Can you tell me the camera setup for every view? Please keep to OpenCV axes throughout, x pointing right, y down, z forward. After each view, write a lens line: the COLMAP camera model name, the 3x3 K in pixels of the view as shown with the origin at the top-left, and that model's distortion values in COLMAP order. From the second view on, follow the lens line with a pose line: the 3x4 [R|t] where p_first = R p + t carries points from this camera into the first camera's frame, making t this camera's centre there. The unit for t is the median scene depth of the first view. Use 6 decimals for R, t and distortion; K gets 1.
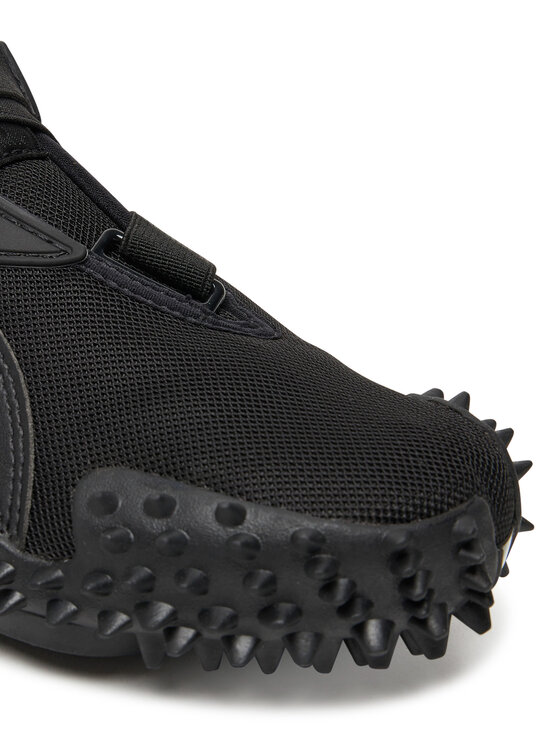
lens RADIAL K [[1681.1, 0, 280.0], [0, 1681.1, 373.0], [0, 0, 1]] dist [0.051589, 0.063329]
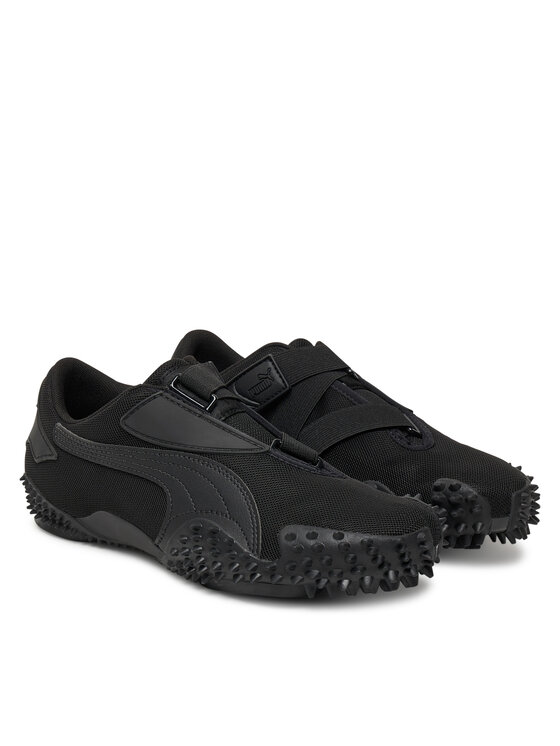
lens RADIAL K [[1776.0, 0, 280.0], [0, 1776.0, 373.0], [0, 0, 1]] dist [-0.025947, -0.044218]
pose [[0.998689, -0.047311, 0.019537, -0.171843], [0.049428, 0.990551, -0.127930, 0.188566], [-0.013300, 0.128728, 0.991591, -1.977355]]
